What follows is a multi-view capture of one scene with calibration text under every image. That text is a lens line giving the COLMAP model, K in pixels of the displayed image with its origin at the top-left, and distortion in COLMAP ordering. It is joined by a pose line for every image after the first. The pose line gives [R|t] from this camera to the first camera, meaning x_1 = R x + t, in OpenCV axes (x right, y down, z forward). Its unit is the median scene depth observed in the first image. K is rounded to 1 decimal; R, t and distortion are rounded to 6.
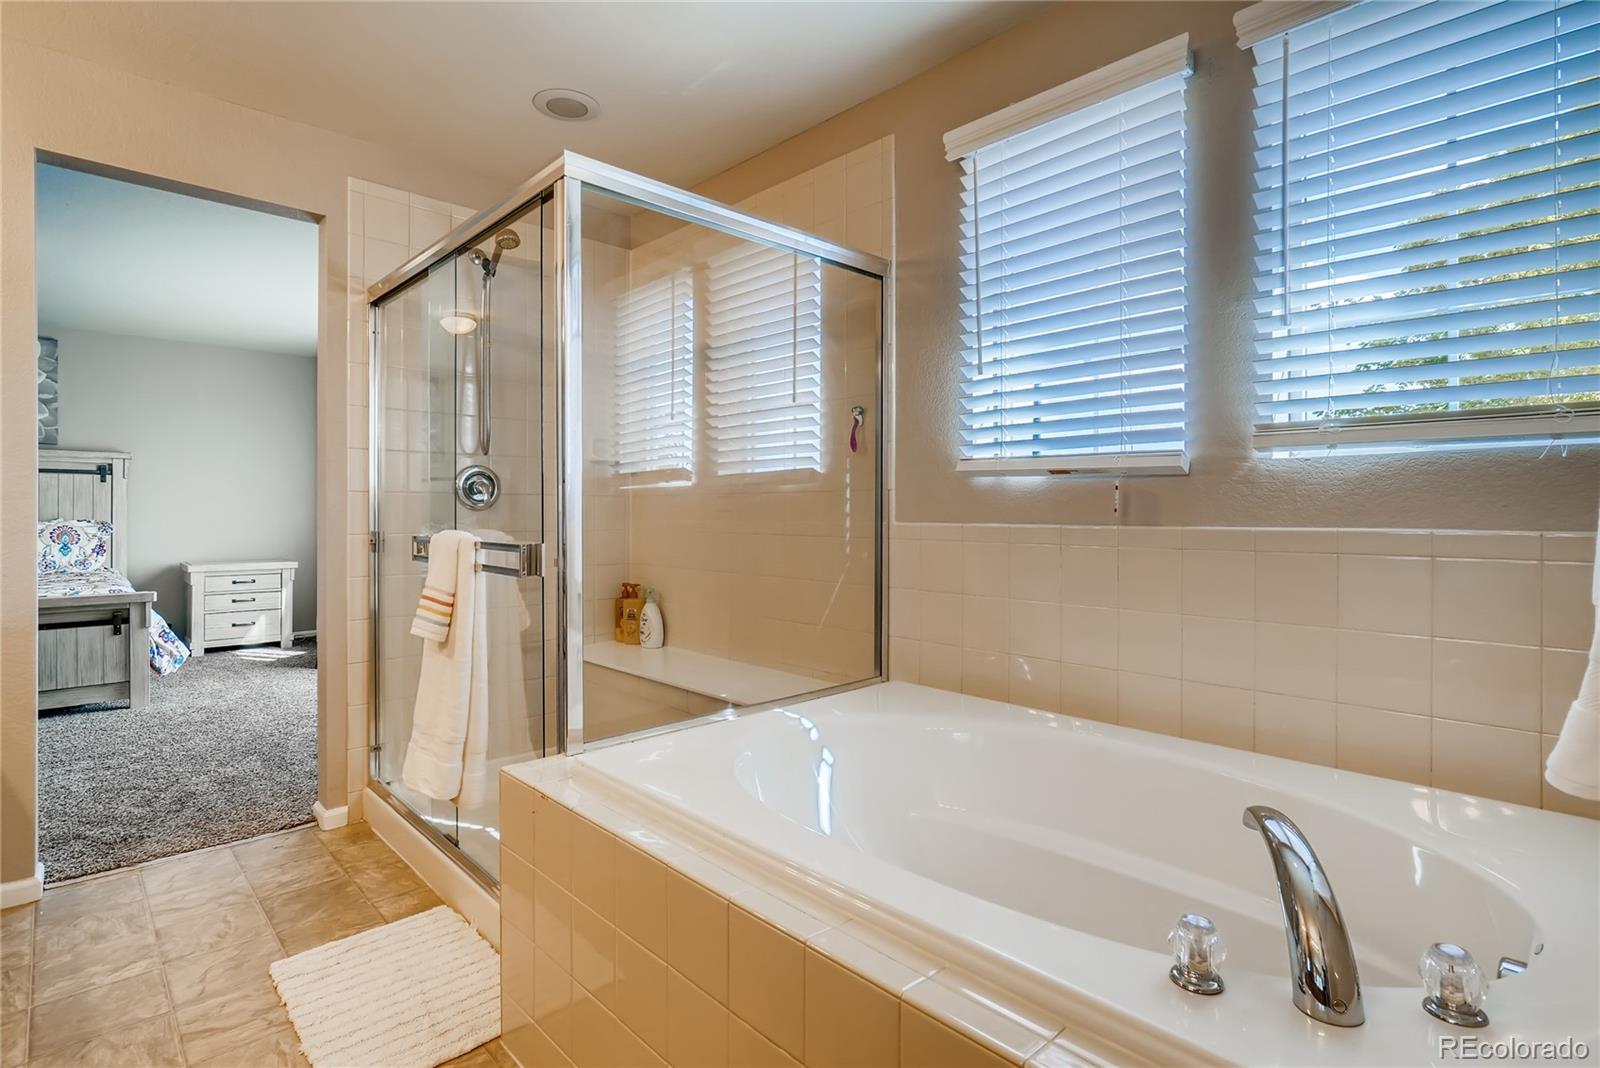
lens RADIAL K [[776.7, 0, 784.3], [0, 776.7, 511.2], [0, 0, 1]] dist [-0.001239, -0.000072]
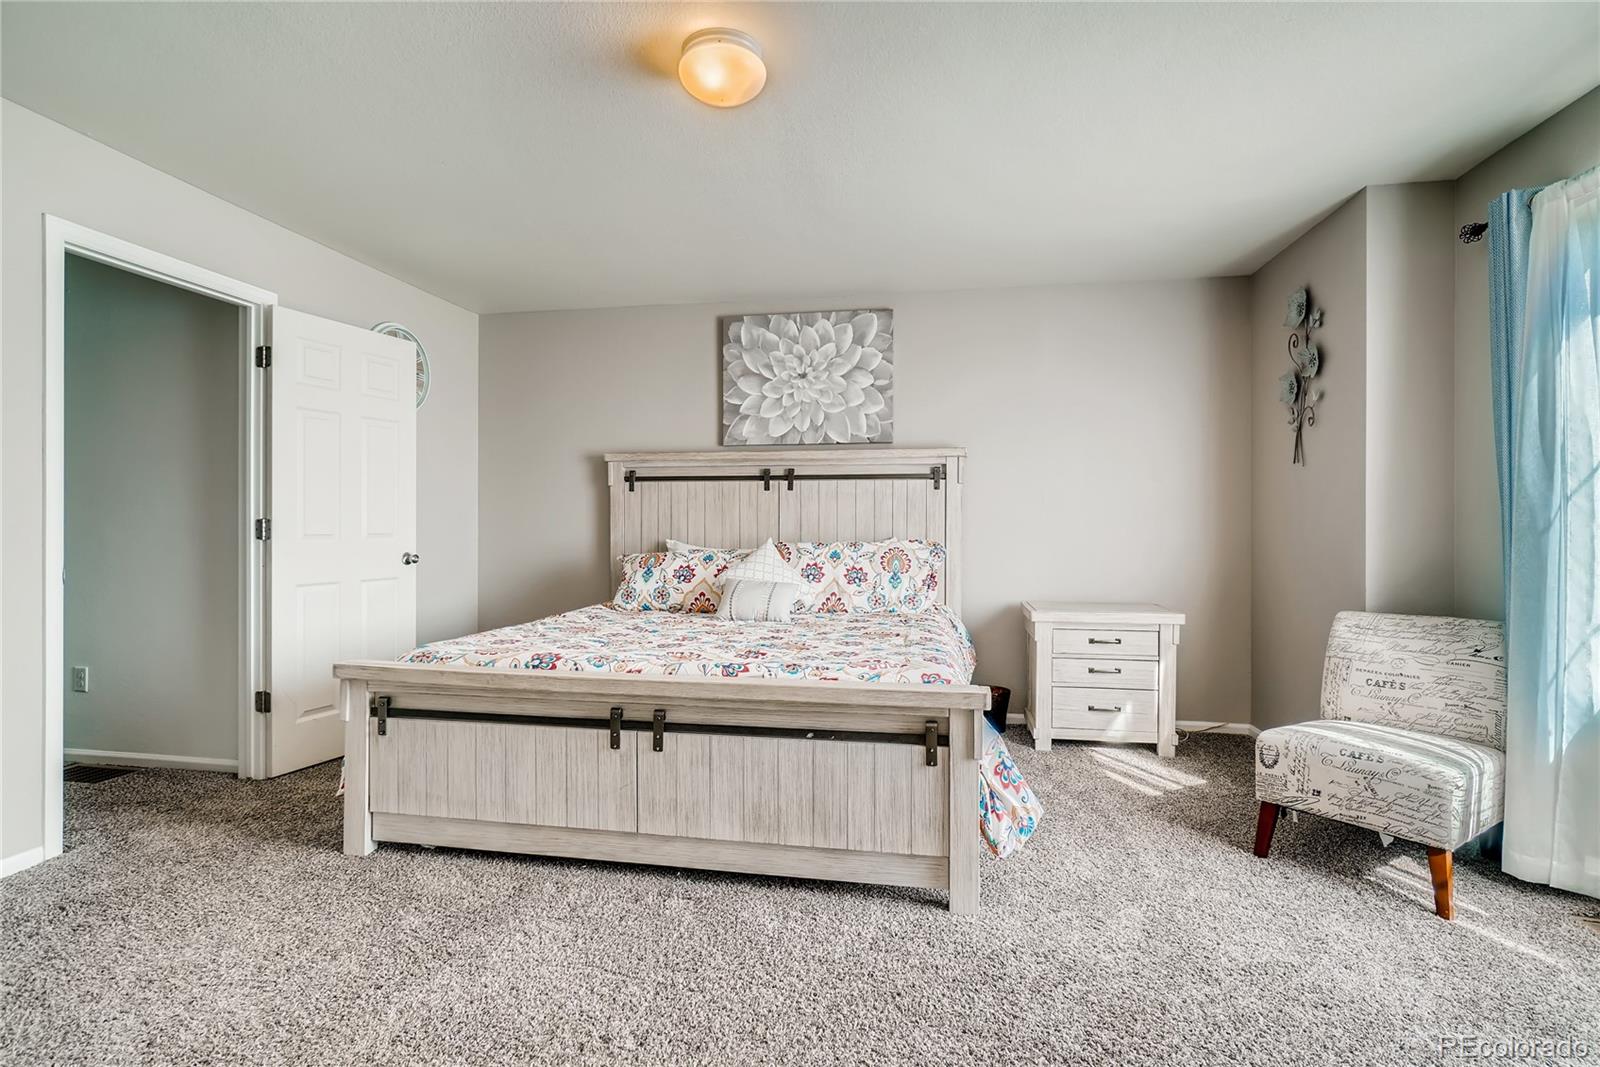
lens RADIAL K [[776.7, 0, 798.5], [0, 776.7, 528.3], [0, 0, 1]] dist [-0.001239, -0.000072]
pose [[0.597805, 0.005344, -0.801623, -0.379467], [-0.001485, 0.999983, 0.005559, -0.004173], [0.801640, -0.002133, 0.597804, 0.473054]]
